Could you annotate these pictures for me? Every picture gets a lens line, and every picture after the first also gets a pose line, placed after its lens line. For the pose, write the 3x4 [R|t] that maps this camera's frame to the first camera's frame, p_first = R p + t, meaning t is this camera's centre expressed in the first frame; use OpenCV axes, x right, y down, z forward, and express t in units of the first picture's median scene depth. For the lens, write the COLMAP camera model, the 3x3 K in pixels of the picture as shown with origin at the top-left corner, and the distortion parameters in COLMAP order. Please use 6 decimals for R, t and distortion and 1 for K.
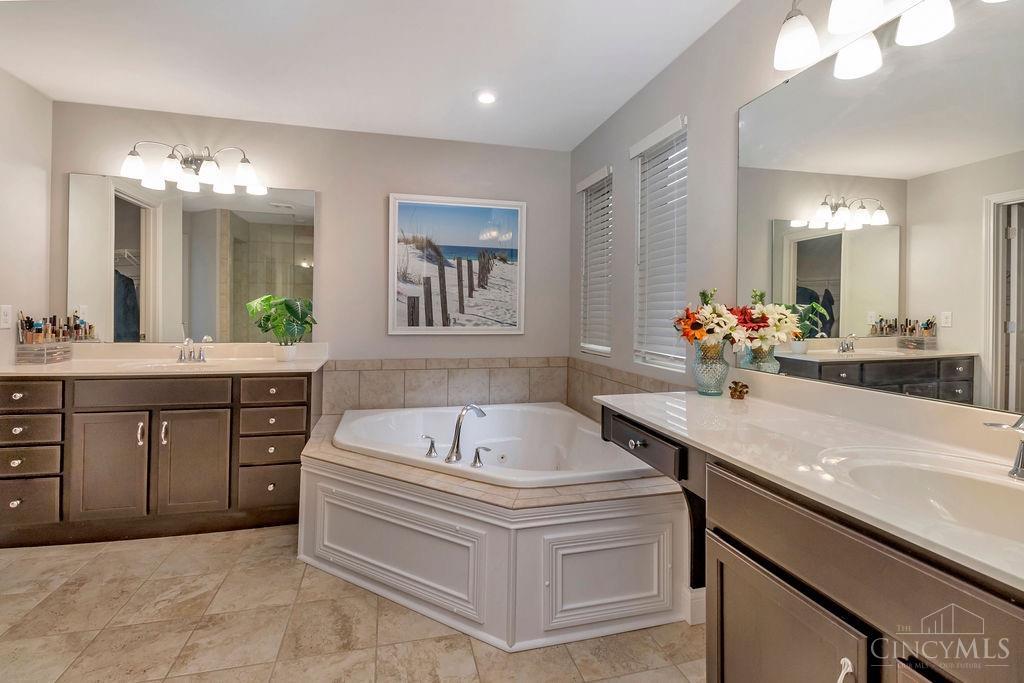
lens RADIAL K [[479.6, 0, 505.7], [0, 479.6, 312.1], [0, 0, 1]] dist [0.000252, -0.000237]
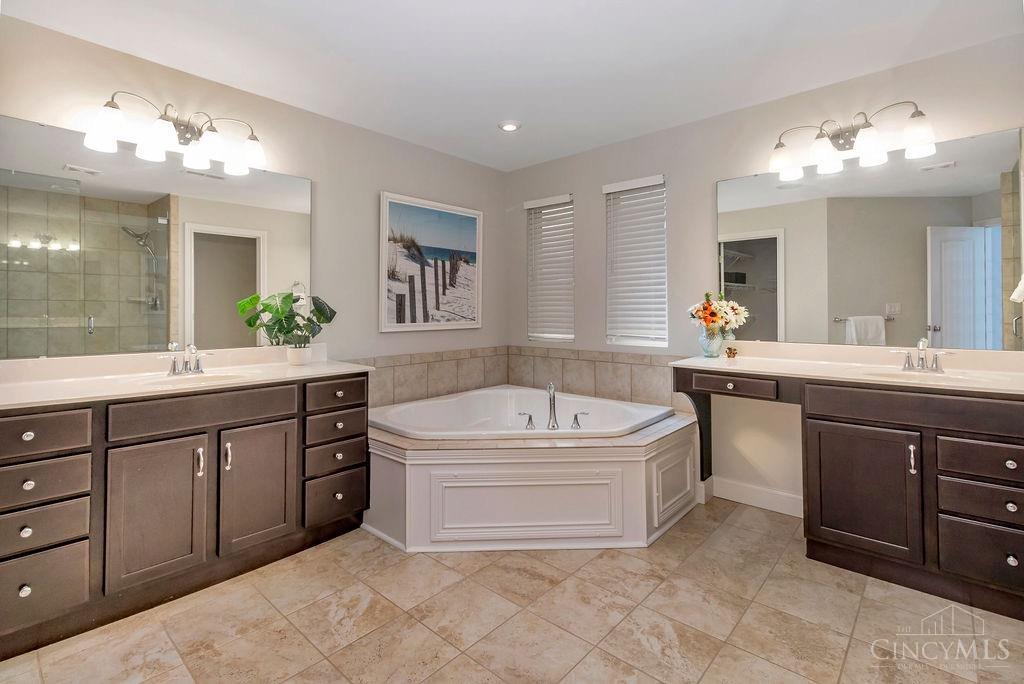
lens RADIAL K [[481.6, 0, 500.3], [0, 481.6, 305.7], [0, 0, 1]] dist [0.000734, 0.000157]
pose [[0.834621, -0.009583, 0.550742, -0.579001], [0.012460, 0.999921, -0.001484, -0.003687], [-0.550684, 0.008101, 0.834674, 0.022970]]
